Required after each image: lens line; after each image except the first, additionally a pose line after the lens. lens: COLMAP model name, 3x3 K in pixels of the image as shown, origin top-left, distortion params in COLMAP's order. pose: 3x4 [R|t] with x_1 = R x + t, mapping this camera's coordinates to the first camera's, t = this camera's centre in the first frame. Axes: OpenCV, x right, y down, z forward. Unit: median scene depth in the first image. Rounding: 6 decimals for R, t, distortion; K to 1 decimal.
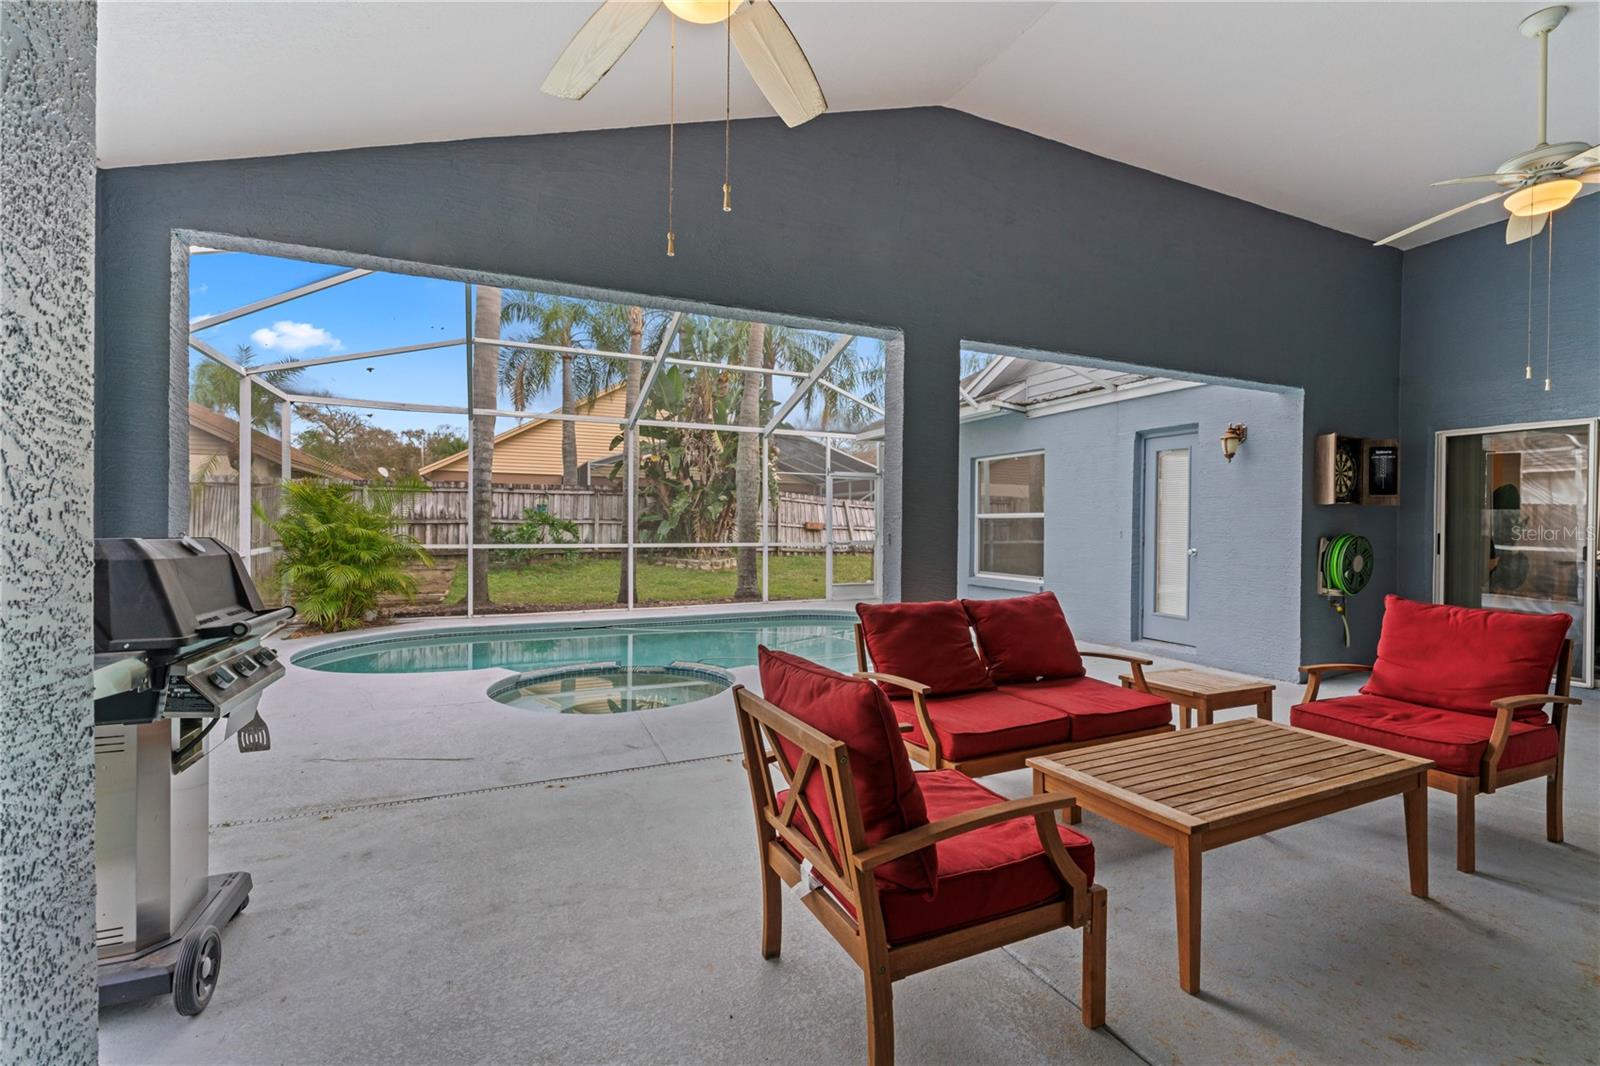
lens RADIAL K [[689.9, 0, 800.0], [0, 689.9, 533.0], [0, 0, 1]] dist [-0.001635, -0.000183]
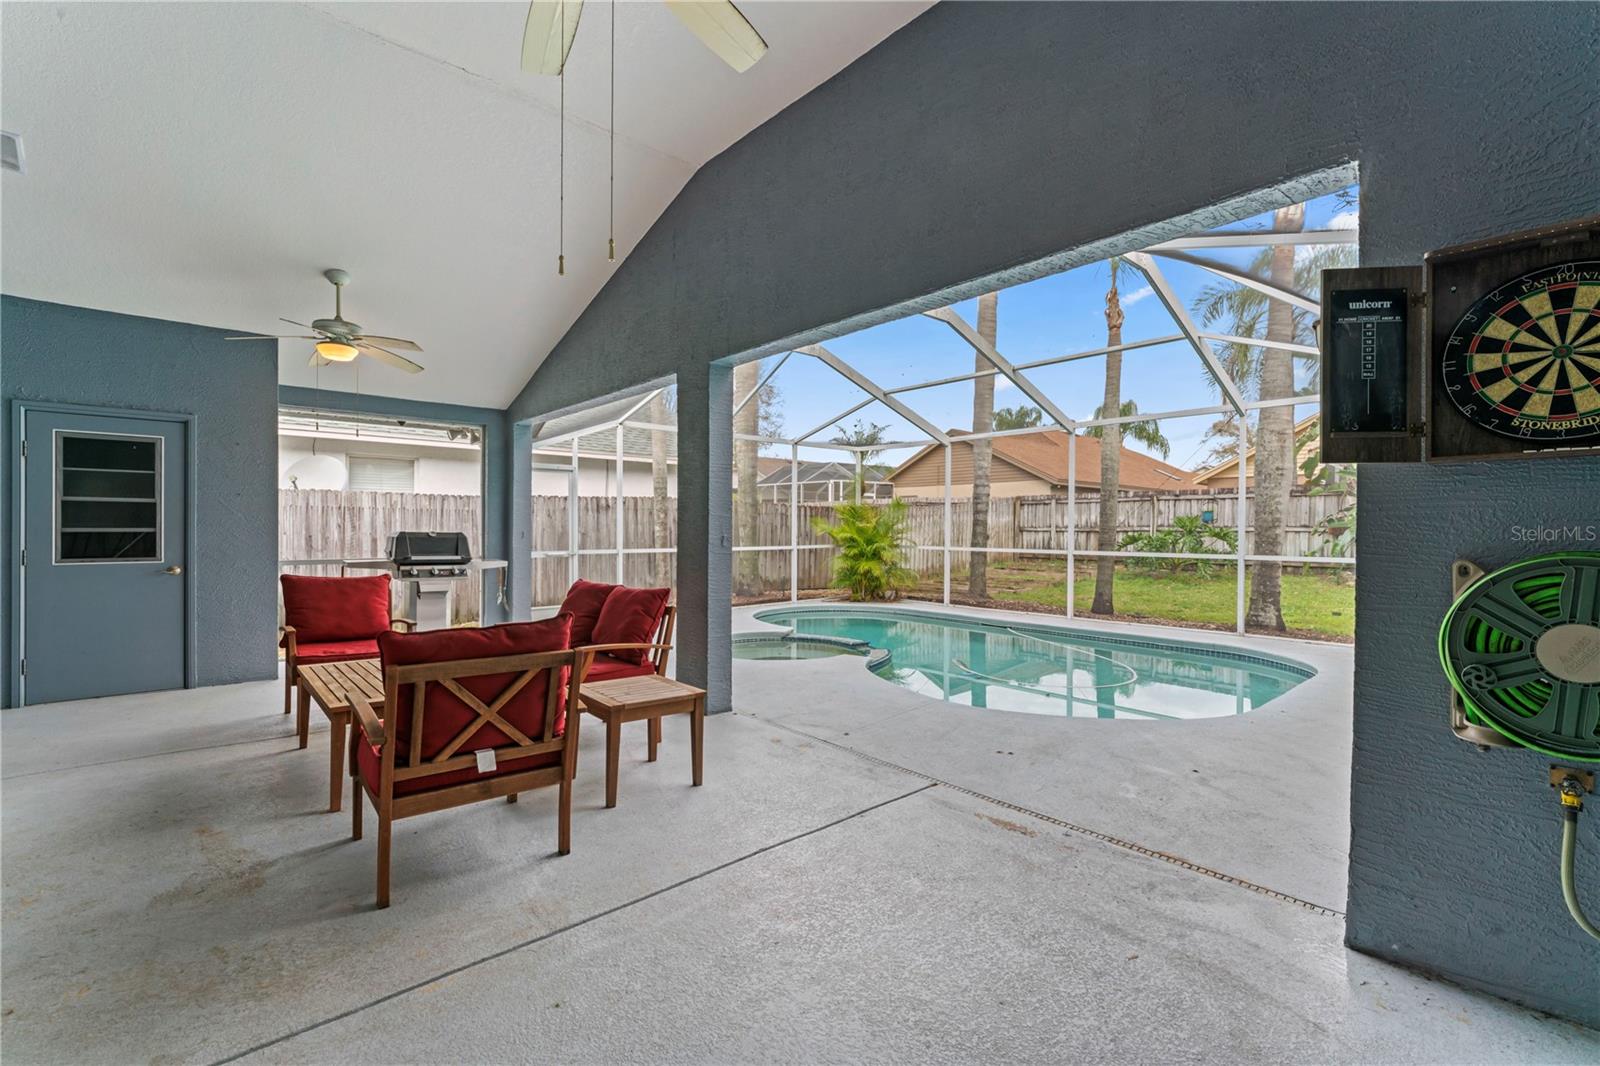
lens RADIAL K [[682.2, 0, 800.0], [0, 682.2, 533.0], [0, 0, 1]] dist [0.000845, 0.000068]
pose [[0.299105, 0.001188, -0.954220, 0.707966], [-0.014418, 0.999891, -0.003274, -0.000826], [0.954111, 0.014737, 0.299089, 0.428005]]
